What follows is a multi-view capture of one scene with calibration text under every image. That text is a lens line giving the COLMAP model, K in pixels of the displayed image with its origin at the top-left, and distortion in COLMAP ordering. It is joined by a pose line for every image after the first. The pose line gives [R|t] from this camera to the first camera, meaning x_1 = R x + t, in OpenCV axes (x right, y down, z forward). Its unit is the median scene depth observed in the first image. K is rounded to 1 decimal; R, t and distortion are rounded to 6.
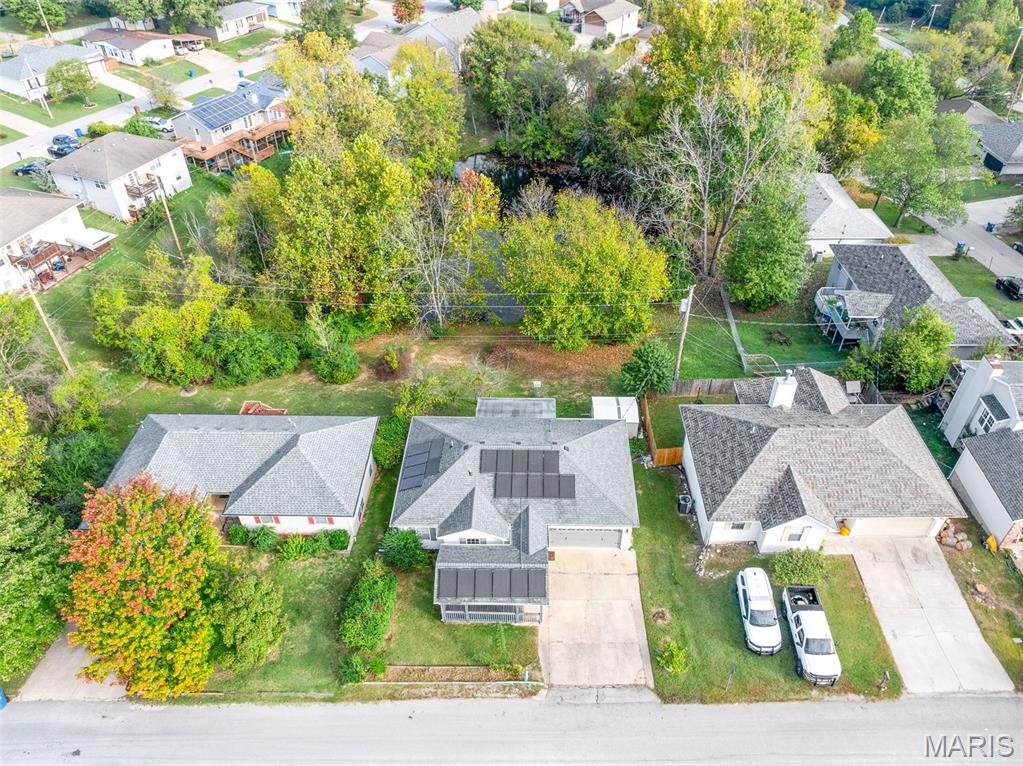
lens RADIAL K [[724.3, 0, 515.6], [0, 724.3, 381.8], [0, 0, 1]] dist [-0.039127, 0.004773]
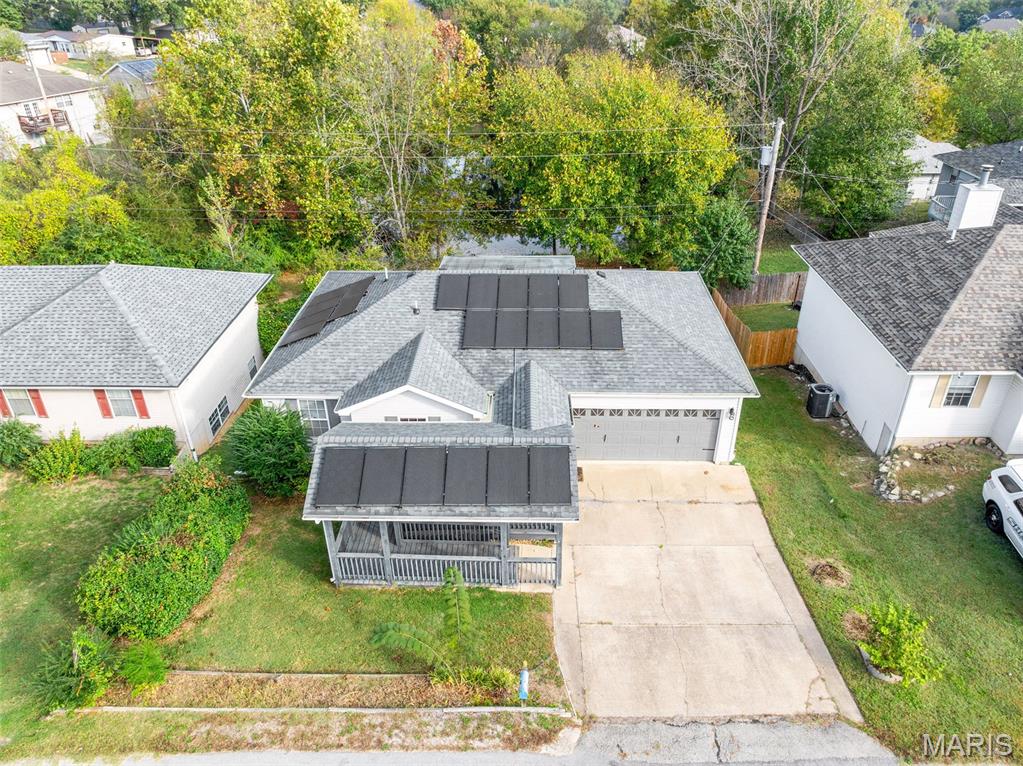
lens RADIAL K [[724.3, 0, 515.6], [0, 724.3, 381.8], [0, 0, 1]] dist [-0.039127, 0.004773]
pose [[0.999997, 0.002294, 0.000138, 0.007526], [-0.002240, 0.986437, -0.164122, 0.237249], [-0.000513, 0.164121, 0.986440, 0.458549]]
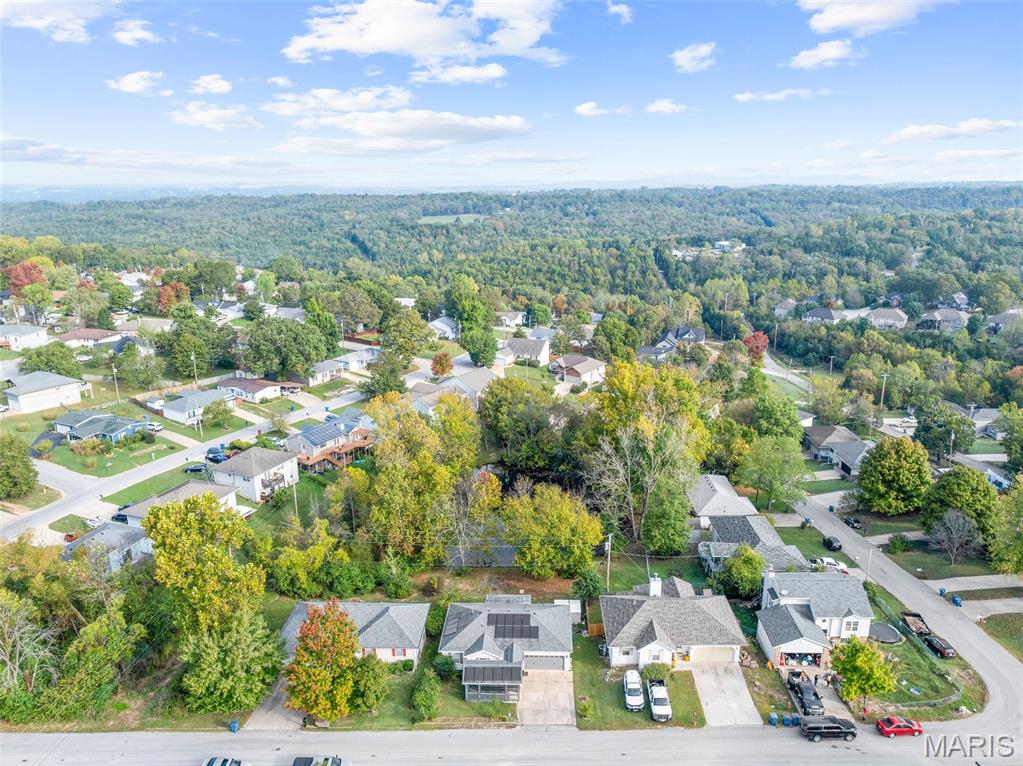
lens RADIAL K [[724.3, 0, 515.6], [0, 724.3, 381.8], [0, 0, 1]] dist [-0.039127, 0.004773]
pose [[0.999935, 0.001818, -0.011225, 0.038640], [-0.006278, 0.911314, -0.411664, 0.289069], [0.009481, 0.411708, 0.911266, -0.856568]]
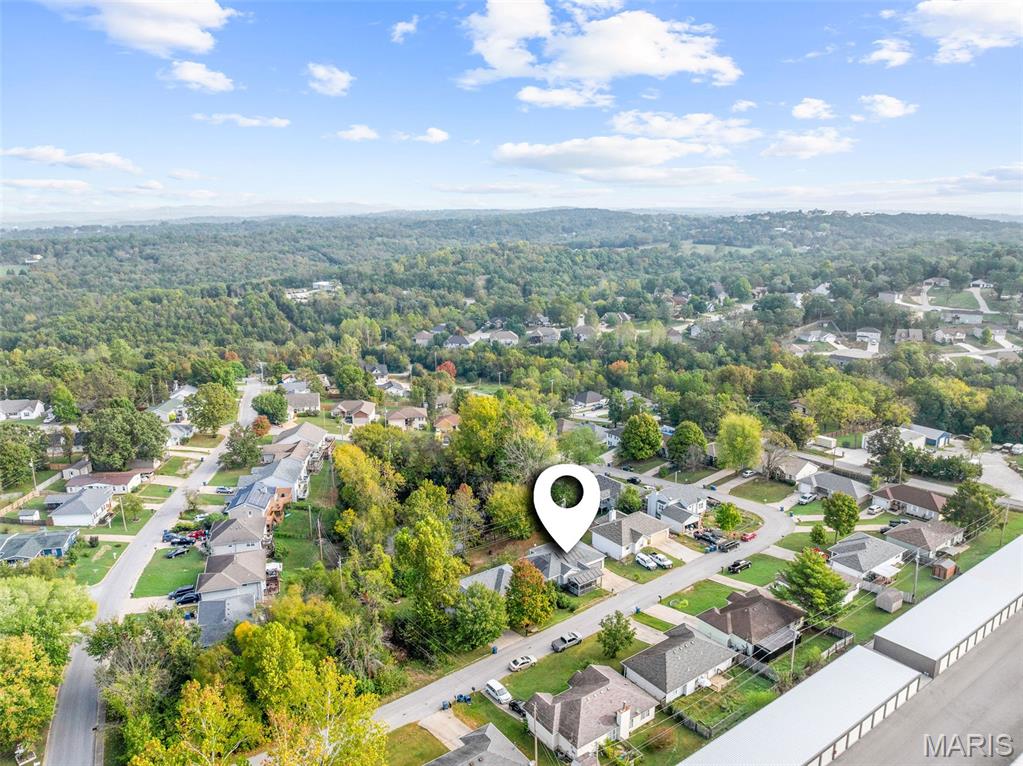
lens RADIAL K [[724.3, 0, 515.6], [0, 724.3, 381.8], [0, 0, 1]] dist [-0.039127, 0.004773]
pose [[0.798632, -0.141505, 0.584947, -1.751429], [0.385994, 0.866153, -0.317469, 0.349938], [-0.461730, 0.479327, 0.746358, -1.473292]]
